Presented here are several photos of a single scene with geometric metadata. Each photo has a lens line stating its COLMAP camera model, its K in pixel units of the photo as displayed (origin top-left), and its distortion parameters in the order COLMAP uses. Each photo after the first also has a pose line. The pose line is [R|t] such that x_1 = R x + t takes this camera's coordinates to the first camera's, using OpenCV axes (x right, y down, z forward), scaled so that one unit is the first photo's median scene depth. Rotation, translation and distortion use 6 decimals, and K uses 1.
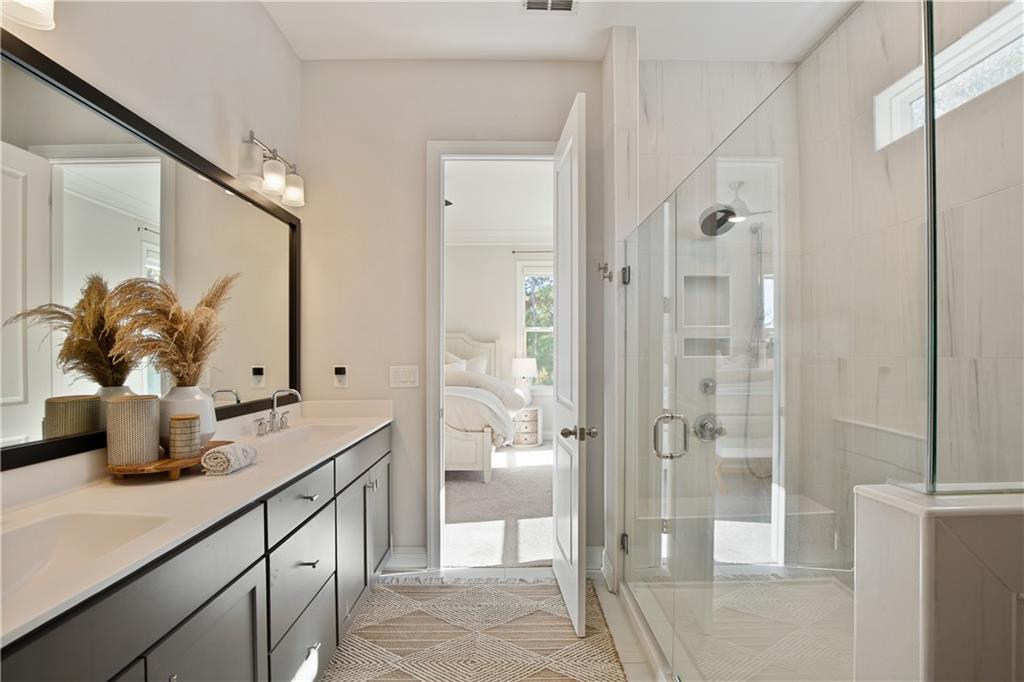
lens RADIAL K [[471.1, 0, 523.4], [0, 471.1, 339.2], [0, 0, 1]] dist [-0.037787, 0.007321]
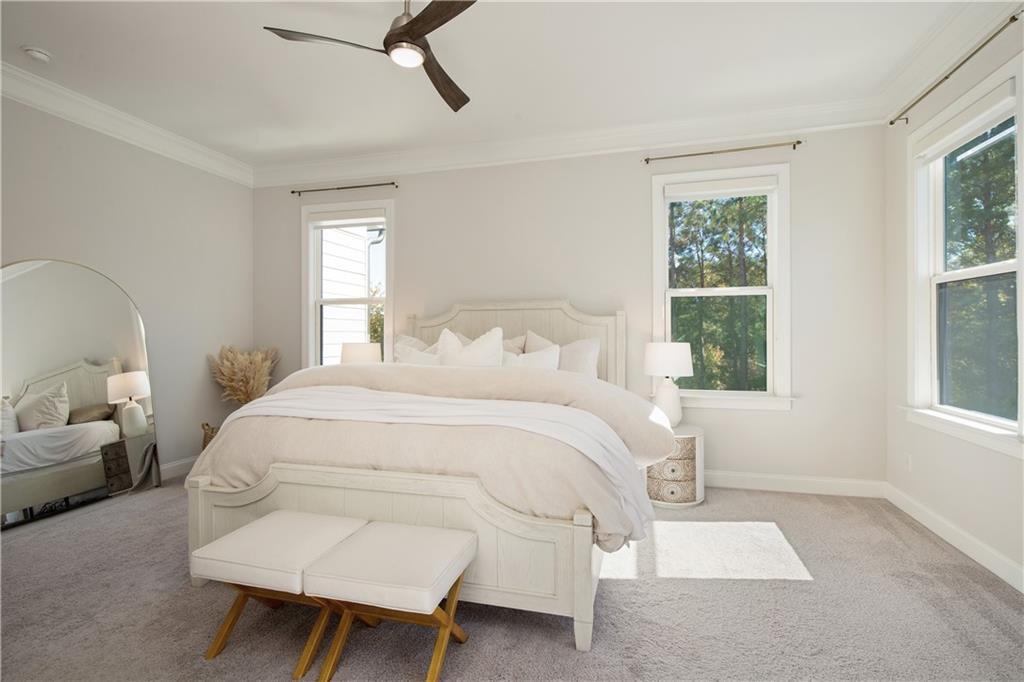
lens RADIAL K [[464.9, 0, 518.5], [0, 464.9, 335.3], [0, 0, 1]] dist [0.000595, 0.000246]
pose [[0.956660, -0.004525, -0.291171, -0.018079], [0.013174, 0.999528, 0.027749, 0.035378], [0.290908, -0.030382, 0.956268, 1.019873]]
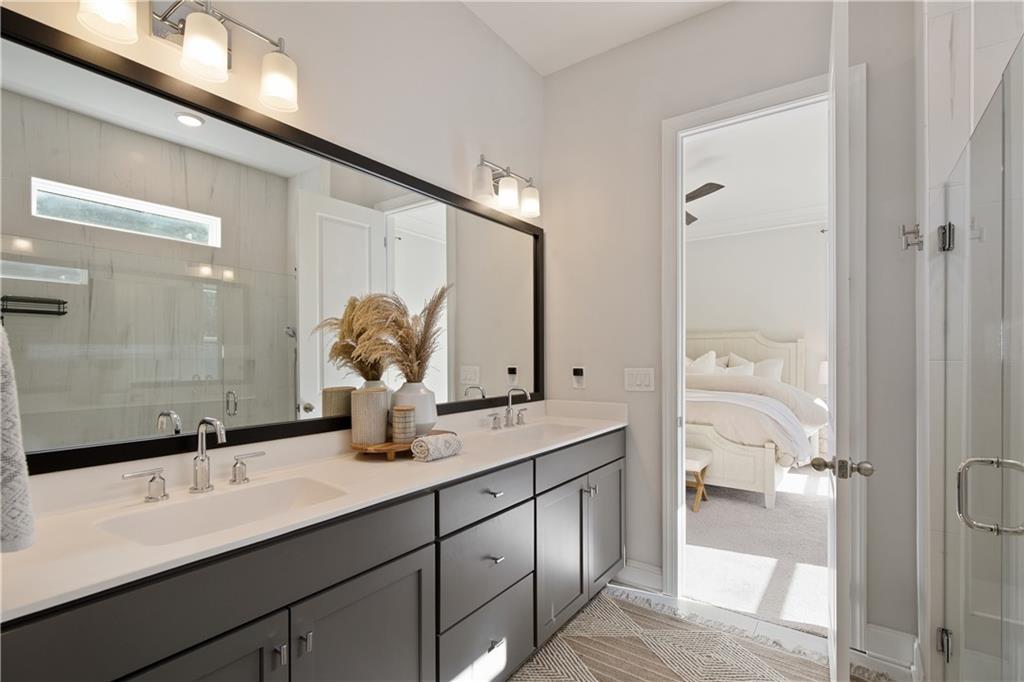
lens RADIAL K [[467.2, 0, 534.3], [0, 467.2, 345.1], [0, 0, 1]] dist [-0.000127, -0.000770]
pose [[0.808029, -0.010218, -0.589053, 0.133177], [0.015482, 0.999873, 0.003893, 0.003630], [0.588939, -0.012266, 0.808085, 0.125782]]
